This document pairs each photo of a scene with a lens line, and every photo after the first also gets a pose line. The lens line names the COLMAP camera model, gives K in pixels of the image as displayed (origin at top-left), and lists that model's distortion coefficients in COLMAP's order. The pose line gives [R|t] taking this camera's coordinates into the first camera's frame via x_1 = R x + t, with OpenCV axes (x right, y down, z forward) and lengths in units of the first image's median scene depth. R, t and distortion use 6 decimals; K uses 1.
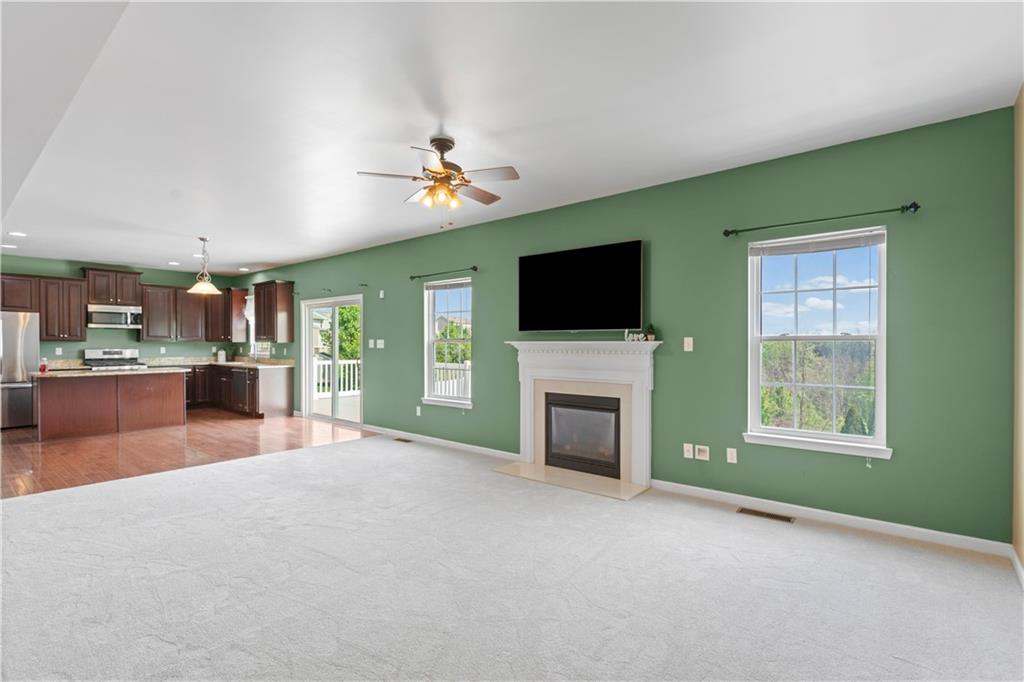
lens RADIAL K [[486.4, 0, 519.3], [0, 486.4, 348.4], [0, 0, 1]] dist [-0.001269, 0.000512]
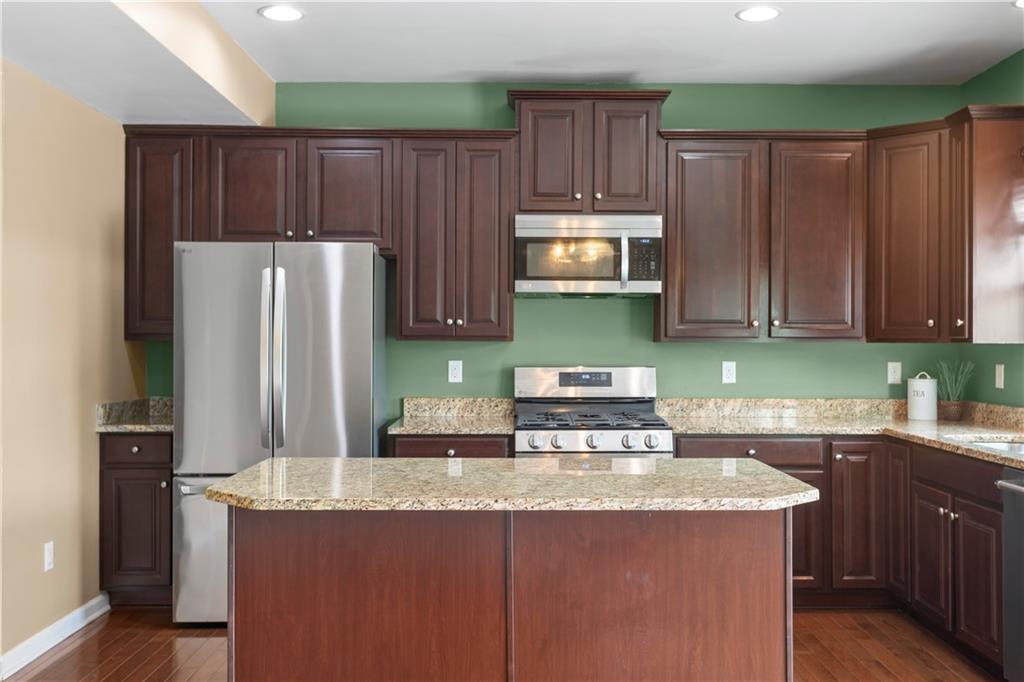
lens RADIAL K [[1024.8, 0, 511.7], [0, 1024.8, 336.4], [0, 0, 1]] dist [0.017108, 0.000000]
pose [[0.638194, -0.004673, -0.769862, -0.639428], [-0.011055, 0.999823, -0.015233, -0.011028], [0.769797, 0.018232, 0.638029, 0.938454]]
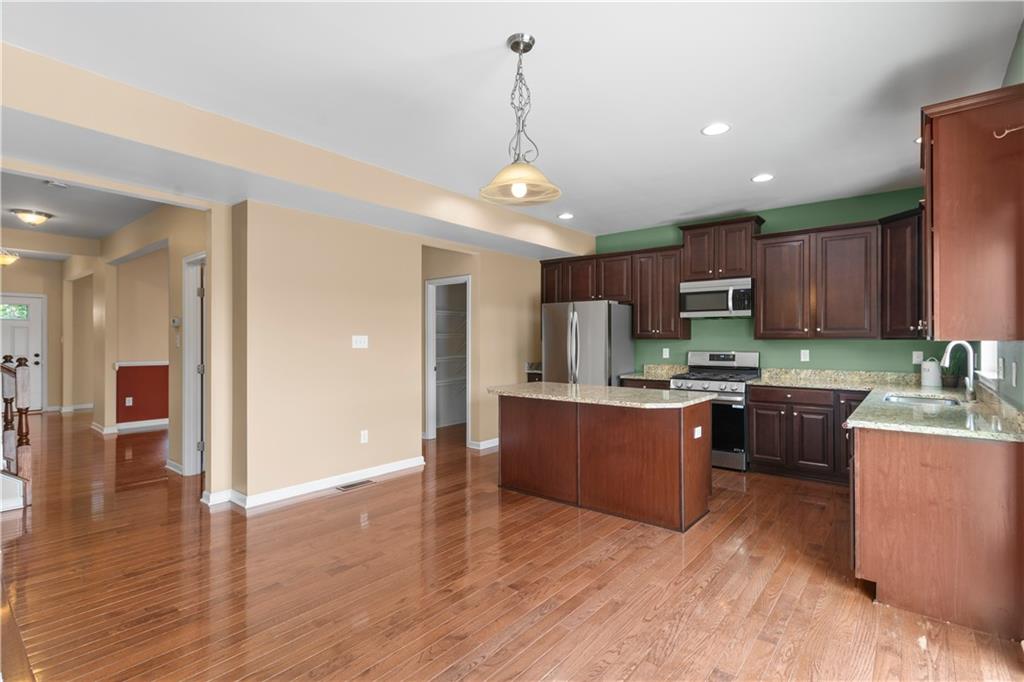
lens RADIAL K [[486.4, 0, 508.3], [0, 486.4, 342.2], [0, 0, 1]] dist [-0.001269, 0.000512]
pose [[-0.008576, 0.001522, -0.999962, -0.355335], [-0.013149, 0.999912, 0.001635, -0.012792], [0.999877, 0.013163, -0.008555, 1.206678]]
